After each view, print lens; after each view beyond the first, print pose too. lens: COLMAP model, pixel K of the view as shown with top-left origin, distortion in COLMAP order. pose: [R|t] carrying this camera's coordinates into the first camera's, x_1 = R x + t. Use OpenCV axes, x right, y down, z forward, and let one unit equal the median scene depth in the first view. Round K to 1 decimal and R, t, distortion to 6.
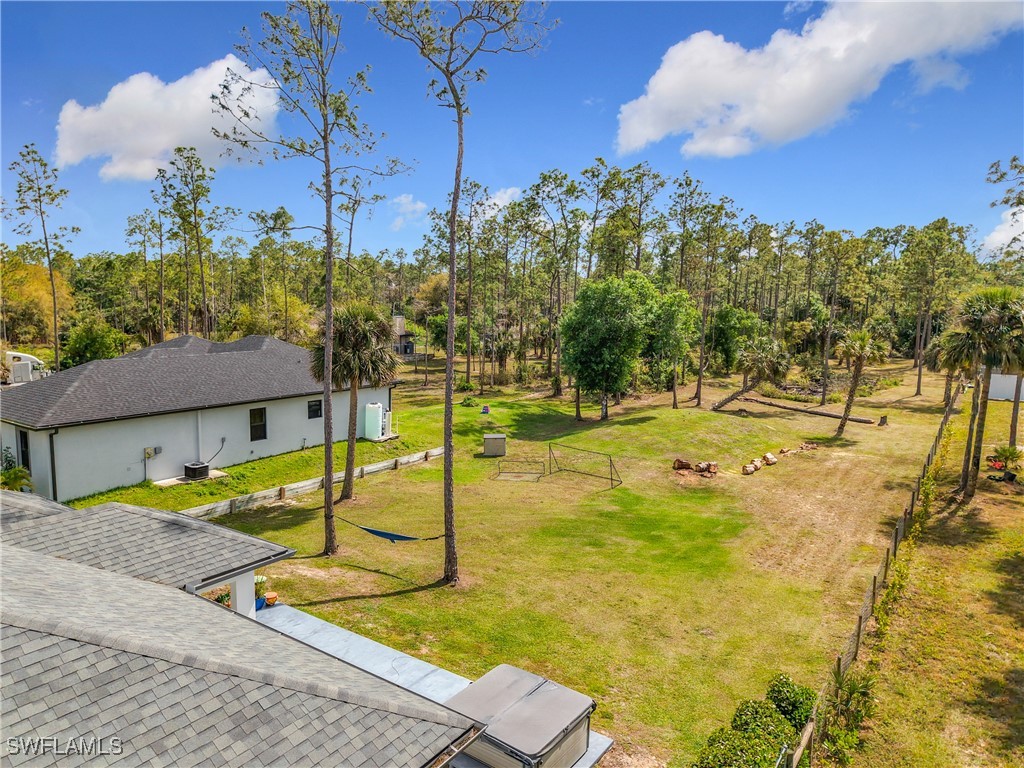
lens RADIAL K [[691.6, 0, 508.0], [0, 691.6, 379.6], [0, 0, 1]] dist [0.016243, -0.017731]
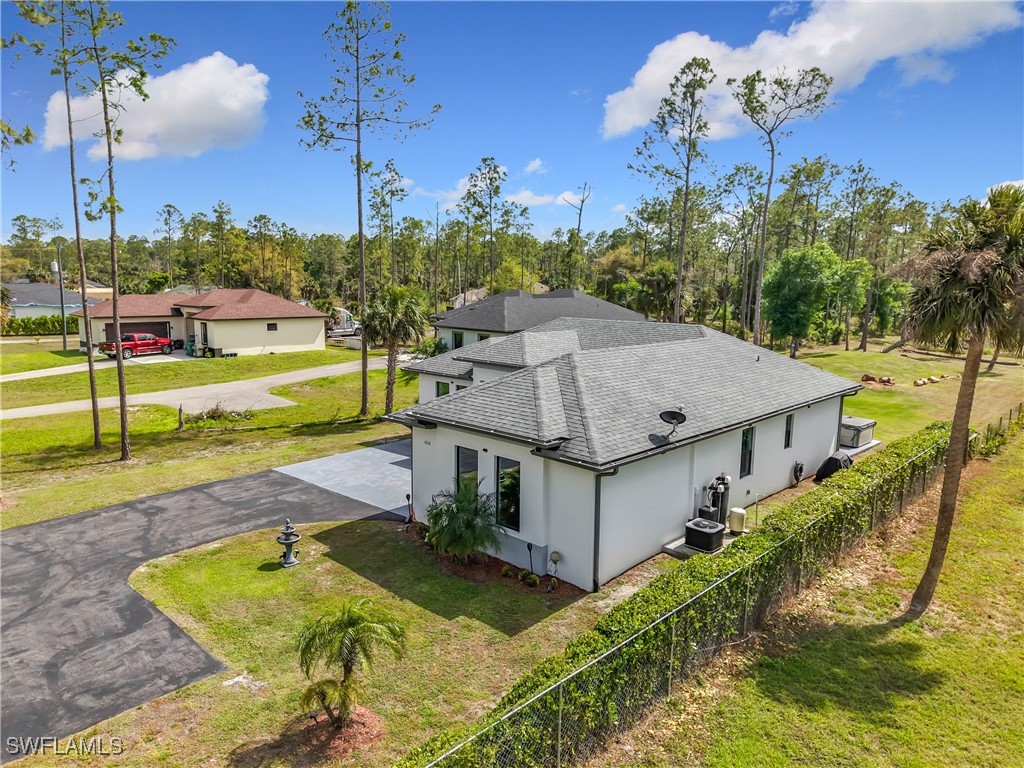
lens RADIAL K [[691.6, 0, 508.0], [0, 691.6, 379.6], [0, 0, 1]] dist [0.016243, -0.017731]
pose [[0.987325, 0.021651, -0.157227, -0.264575], [-0.016927, 0.999366, 0.031328, 0.095930], [0.157806, -0.028270, 0.987065, -0.542665]]
